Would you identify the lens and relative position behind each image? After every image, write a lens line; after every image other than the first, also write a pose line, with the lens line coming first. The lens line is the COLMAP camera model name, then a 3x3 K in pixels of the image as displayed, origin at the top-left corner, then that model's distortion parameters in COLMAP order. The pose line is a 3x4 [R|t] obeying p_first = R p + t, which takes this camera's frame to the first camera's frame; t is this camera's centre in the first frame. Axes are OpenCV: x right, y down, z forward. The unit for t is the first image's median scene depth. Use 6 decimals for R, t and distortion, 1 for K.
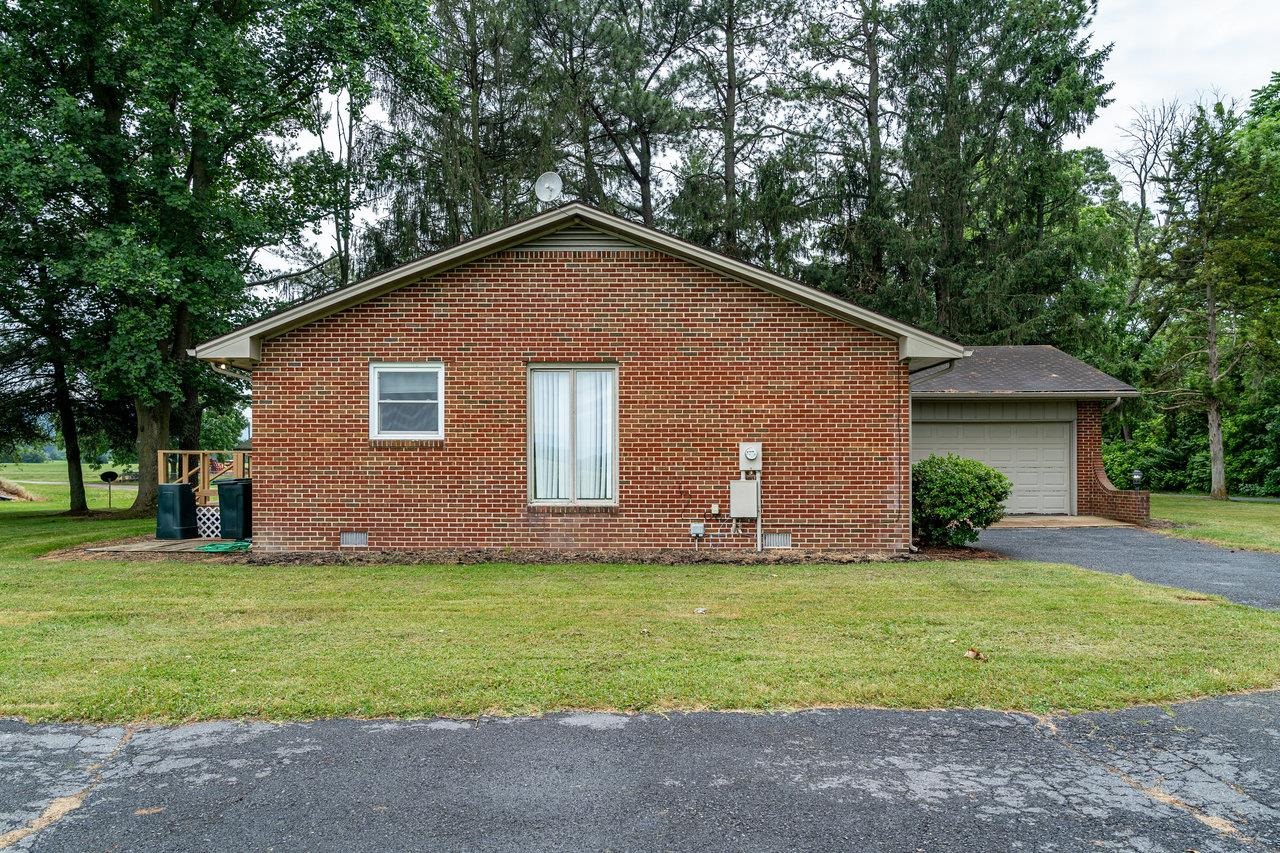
lens RADIAL K [[883.8, 0, 658.0], [0, 883.8, 460.7], [0, 0, 1]] dist [-0.000683, -0.002099]
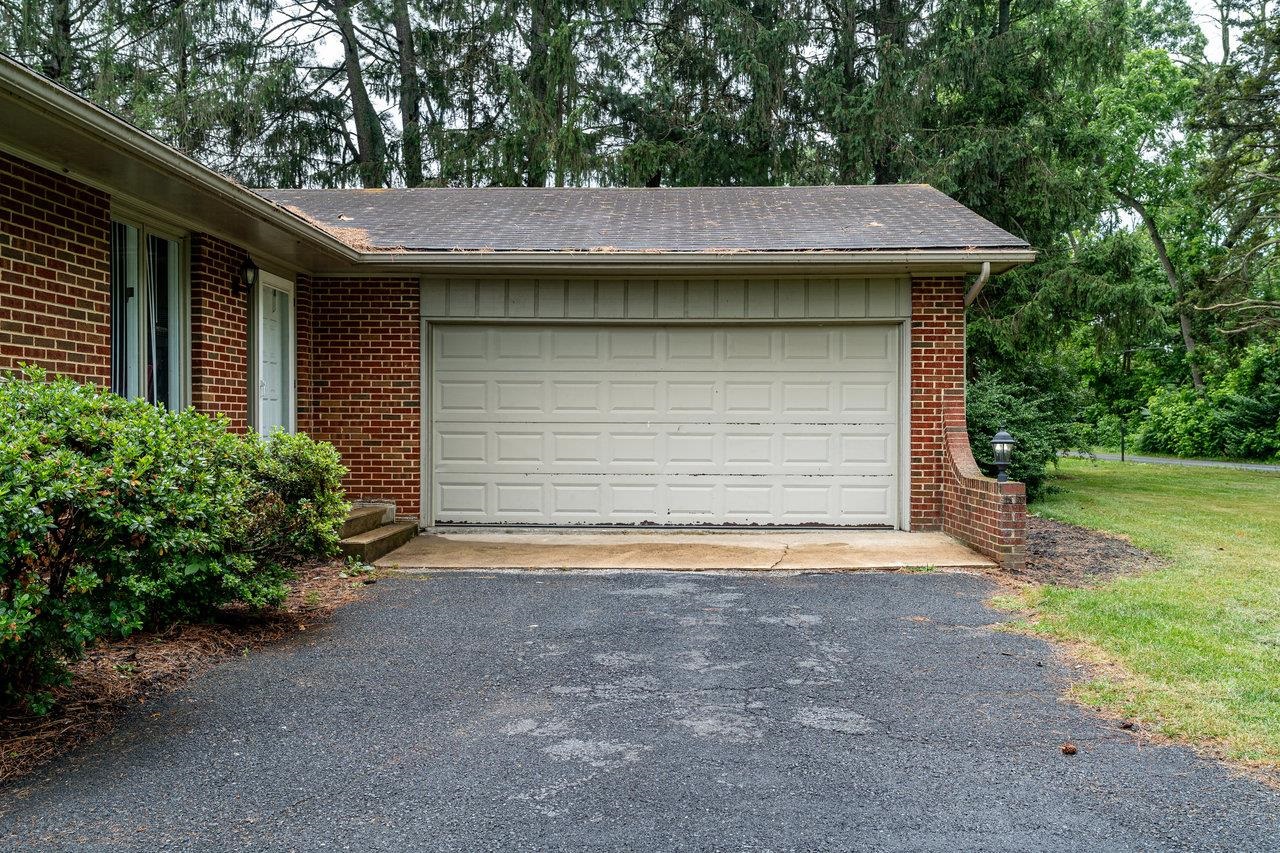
lens RADIAL K [[1068.6, 0, 640.0], [0, 1068.6, 426.5], [0, 0, 1]] dist [0.005869, 0.000998]
pose [[0.999734, 0.005644, -0.022357, 0.167302], [-0.005360, 0.999905, 0.012738, 0.001290], [0.022427, -0.012615, 0.999669, 0.216396]]
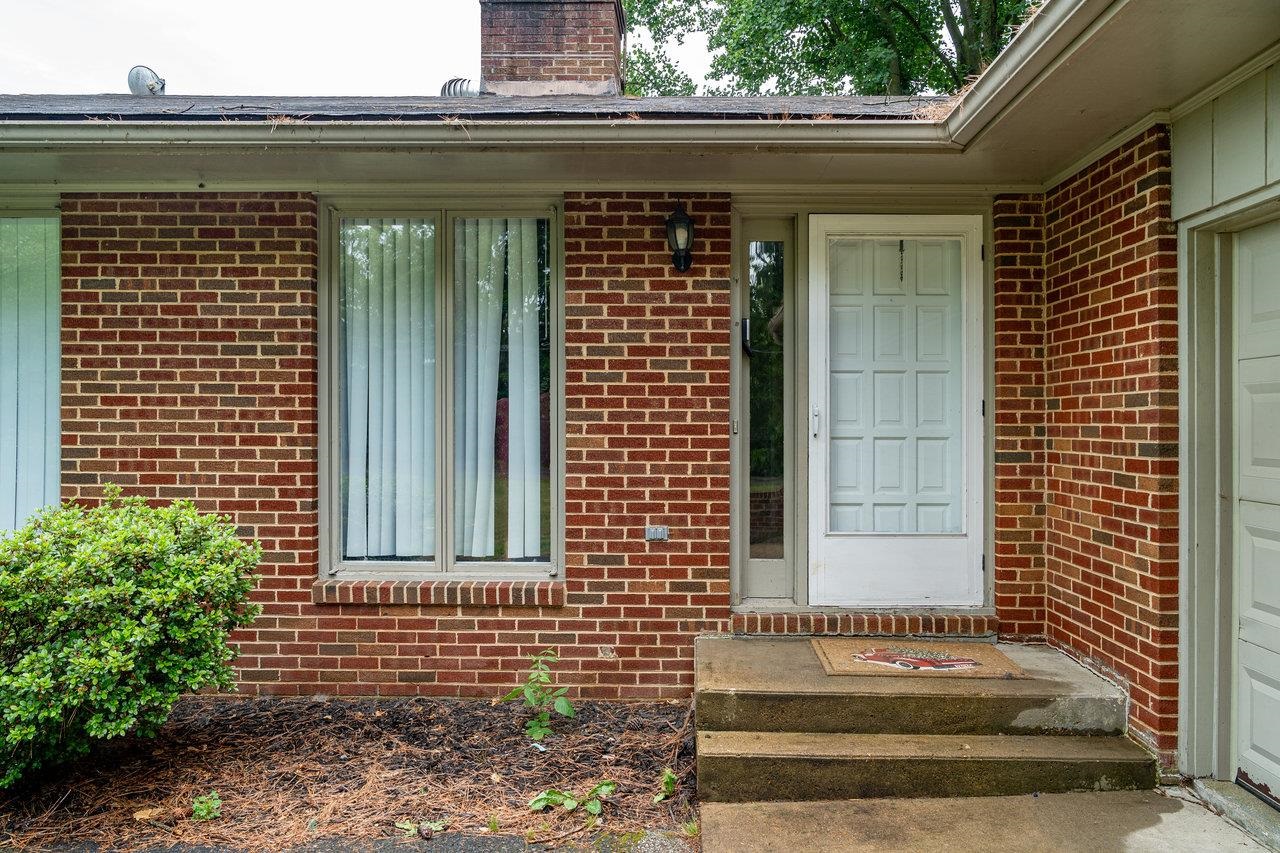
lens RADIAL K [[915.6, 0, 640.0], [0, 915.6, 426.5], [0, 0, 1]] dist [0.006645, -0.000359]
pose [[-0.013257, 0.005955, -0.999894, 0.193826], [0.007199, 0.999957, 0.005860, -0.003771], [0.999886, -0.007121, -0.013299, 0.428223]]
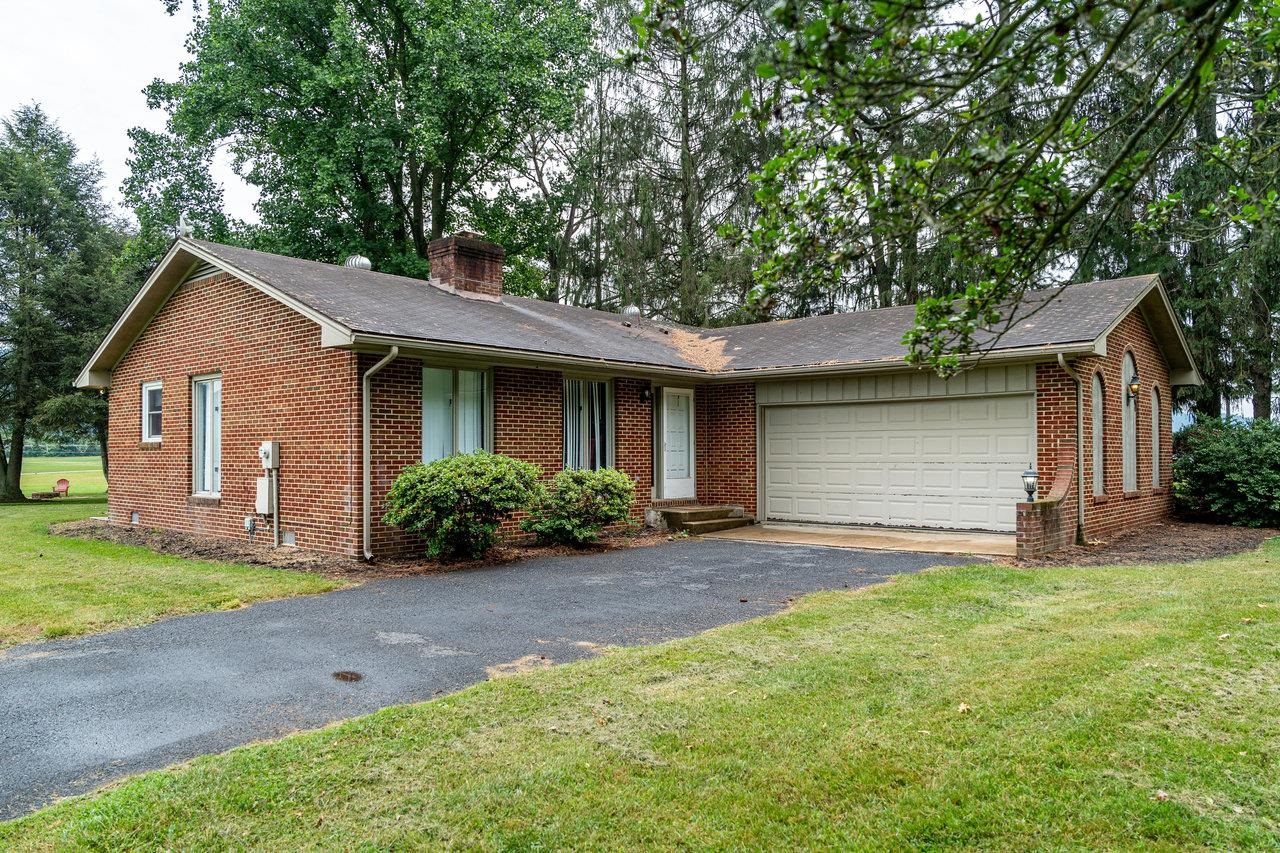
lens RADIAL K [[915.6, 0, 640.0], [0, 915.6, 426.5], [0, 0, 1]] dist [0.006645, -0.000359]
pose [[0.746691, -0.021062, -0.664837, 0.338640], [0.007122, 0.999694, -0.023672, -0.002681], [0.665132, 0.012941, 0.746613, 0.140398]]
